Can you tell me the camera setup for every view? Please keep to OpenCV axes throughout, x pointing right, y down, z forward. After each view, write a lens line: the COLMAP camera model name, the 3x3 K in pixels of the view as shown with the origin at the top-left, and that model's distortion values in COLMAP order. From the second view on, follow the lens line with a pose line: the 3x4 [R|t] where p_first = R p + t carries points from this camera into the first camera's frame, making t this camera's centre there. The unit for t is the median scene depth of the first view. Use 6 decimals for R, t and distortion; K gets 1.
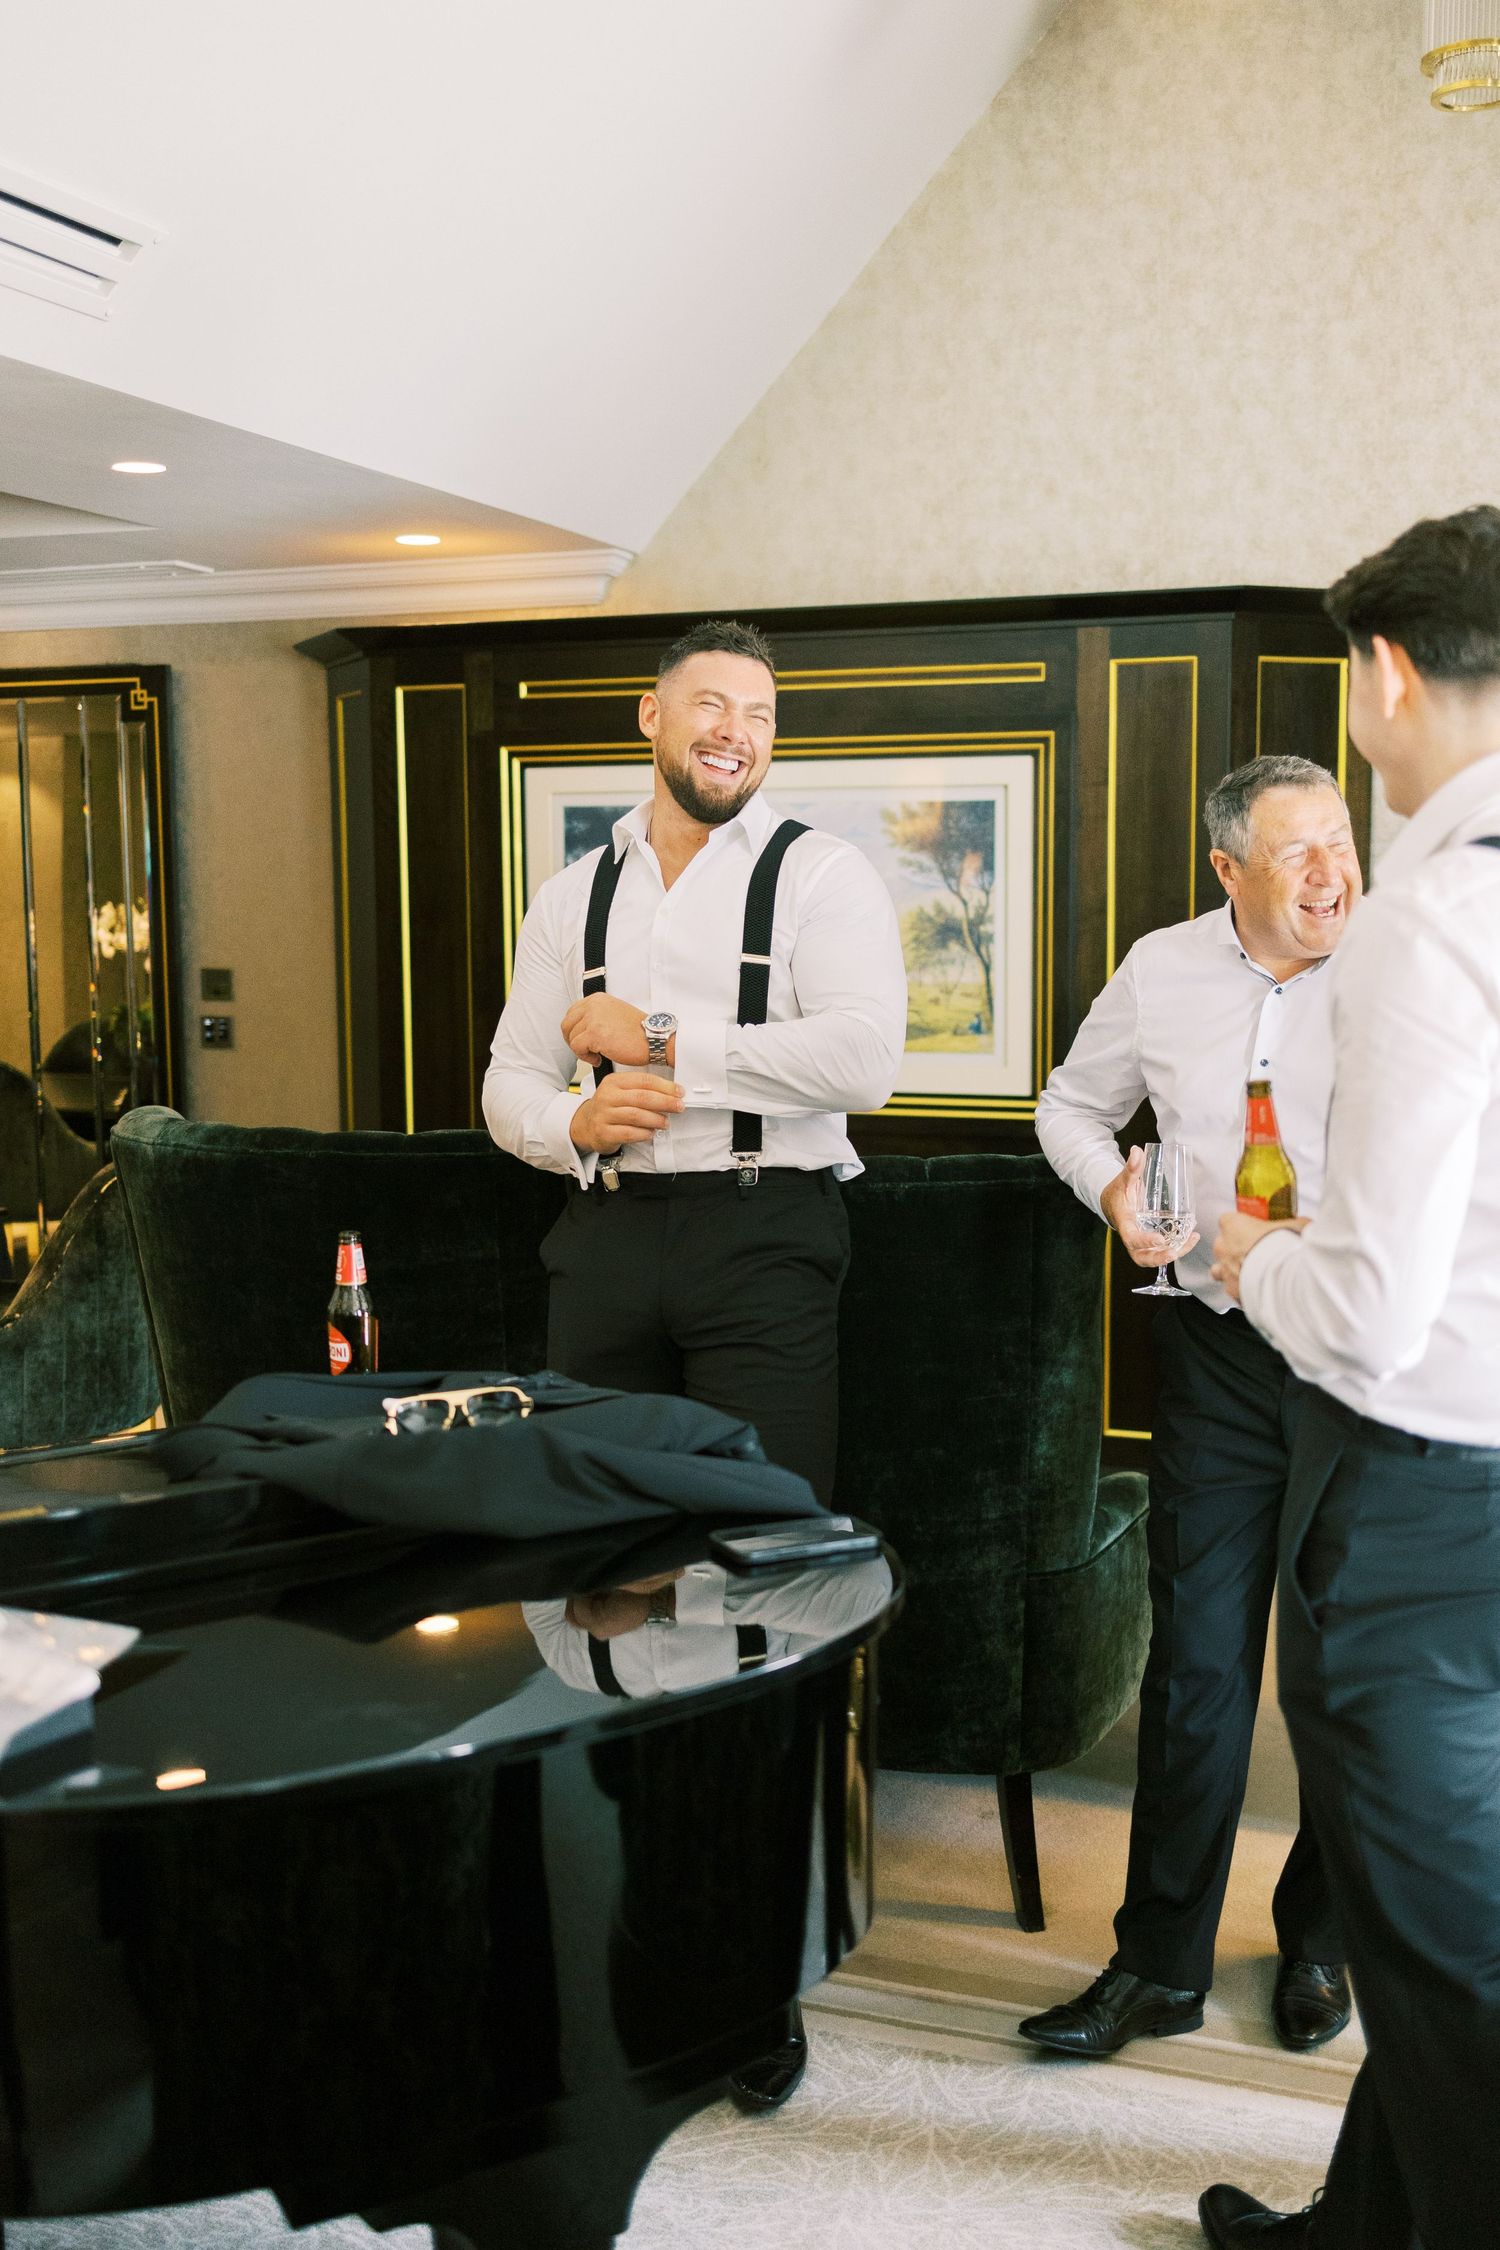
lens RADIAL K [[2301.2, 0, 815.2], [0, 2301.2, 1123.3], [0, 0, 1]] dist [0.018047, -0.001605]
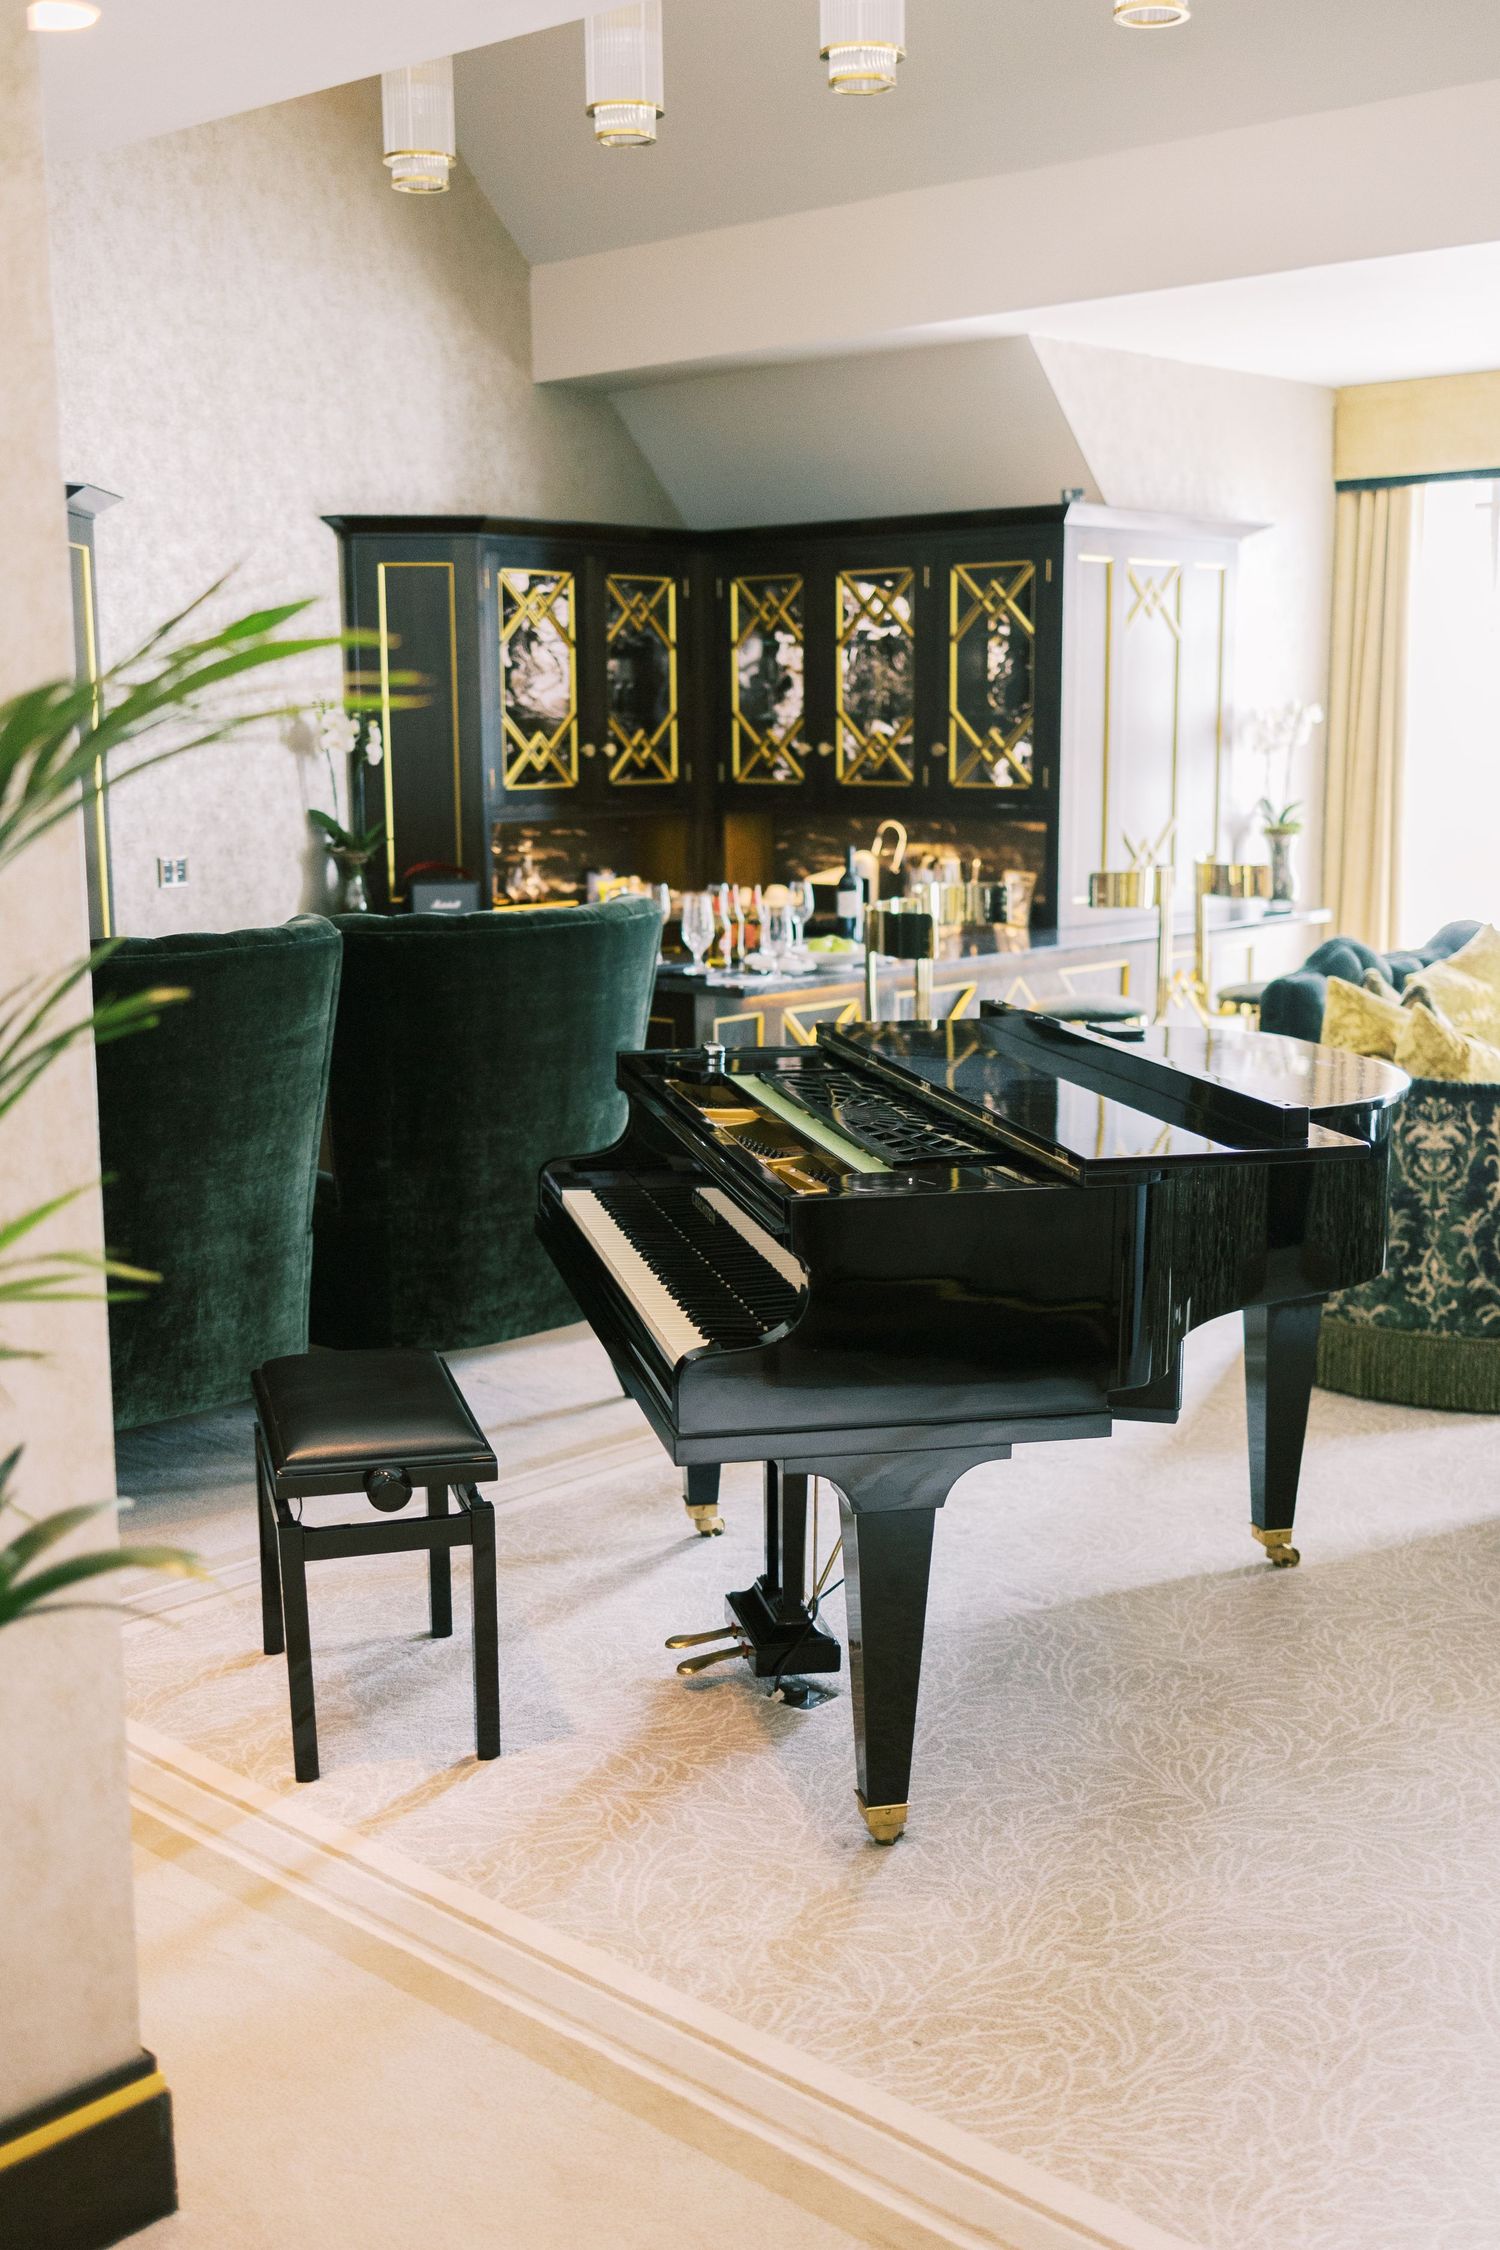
lens RADIAL K [[2301.2, 0, 815.2], [0, 2301.2, 1123.3], [0, 0, 1]] dist [0.018047, -0.001605]
pose [[0.361984, -0.160302, 0.918298, -0.802542], [0.109080, 0.985620, 0.129056, -0.011773], [-0.925780, 0.053452, 0.374264, 0.182415]]
